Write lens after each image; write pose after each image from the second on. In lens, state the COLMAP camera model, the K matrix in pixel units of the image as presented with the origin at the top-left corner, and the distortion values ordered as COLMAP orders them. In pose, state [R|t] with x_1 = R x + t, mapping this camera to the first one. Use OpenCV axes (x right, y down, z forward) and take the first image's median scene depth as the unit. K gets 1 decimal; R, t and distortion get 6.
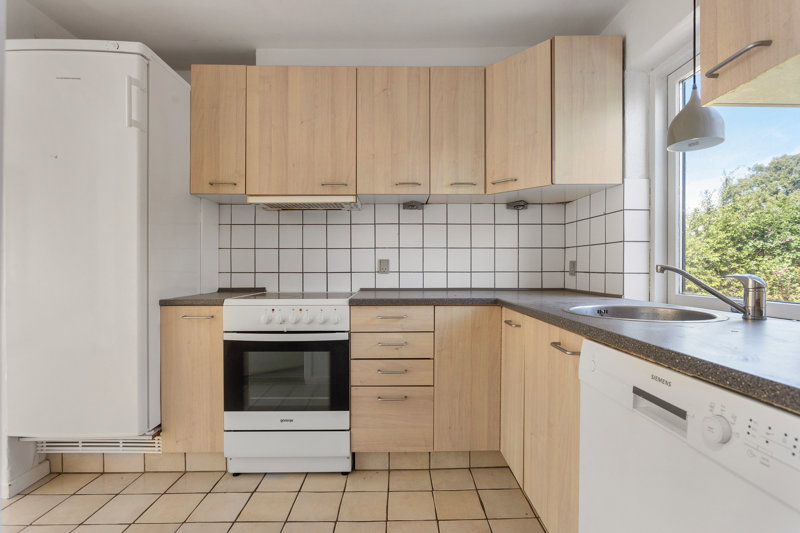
lens RADIAL K [[401.2, 0, 401.1], [0, 401.2, 270.9], [0, 0, 1]] dist [-0.004716, 0.000072]
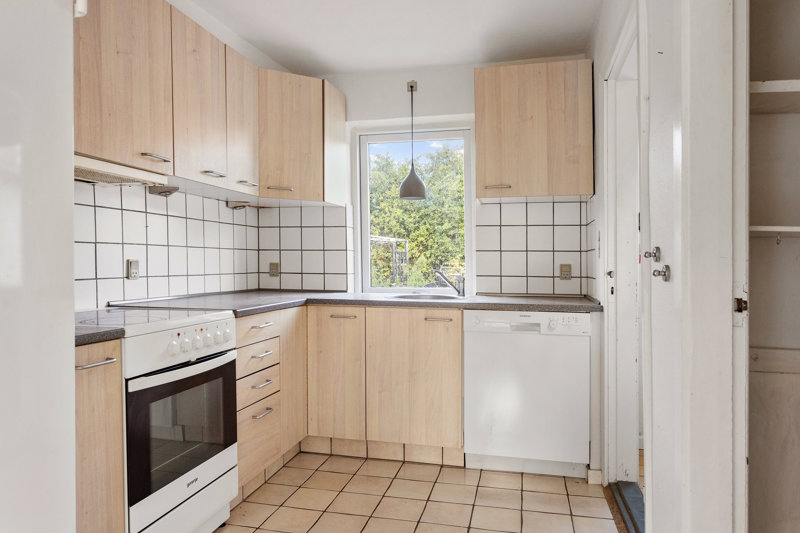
lens RADIAL K [[536.2, 0, 398.1], [0, 536.2, 266.1], [0, 0, 1]] dist [-0.000473, 0.000968]
pose [[0.254560, -0.001613, 0.967056, -0.982631], [0.007081, 0.999975, -0.000196, -0.015429], [-0.967031, 0.006897, 0.254565, 0.332331]]
